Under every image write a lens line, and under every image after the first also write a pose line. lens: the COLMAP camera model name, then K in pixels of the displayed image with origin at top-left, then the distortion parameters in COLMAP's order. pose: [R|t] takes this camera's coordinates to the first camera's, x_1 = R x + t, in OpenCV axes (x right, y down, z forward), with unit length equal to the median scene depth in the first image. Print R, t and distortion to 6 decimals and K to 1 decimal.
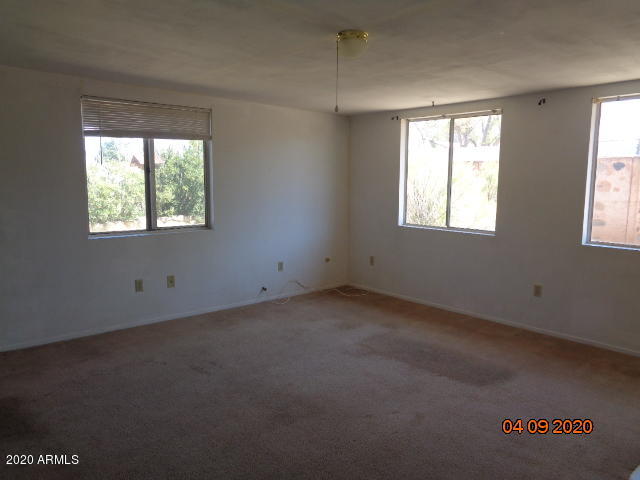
lens RADIAL K [[472.4, 0, 325.0], [0, 472.4, 237.3], [0, 0, 1]] dist [0.004767, 0.005596]
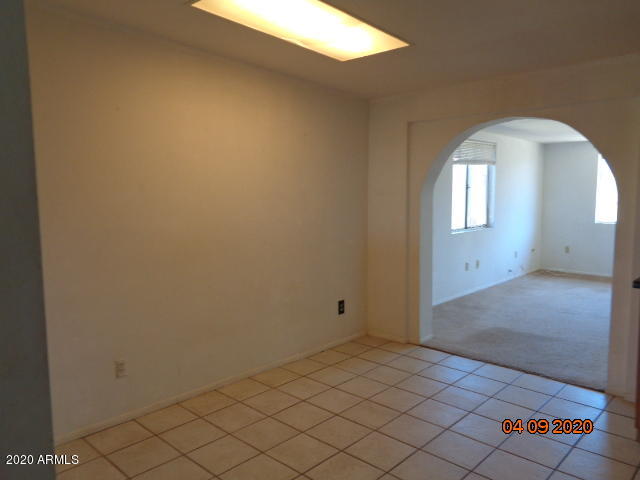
lens RADIAL K [[472.4, 0, 320.0], [0, 472.4, 236.1], [0, 0, 1]] dist [0.004767, 0.005596]
pose [[0.996535, -0.025939, 0.079022, -0.576465], [0.027934, 0.999316, -0.024244, 0.019317], [-0.078339, 0.026368, 0.996578, -0.242355]]
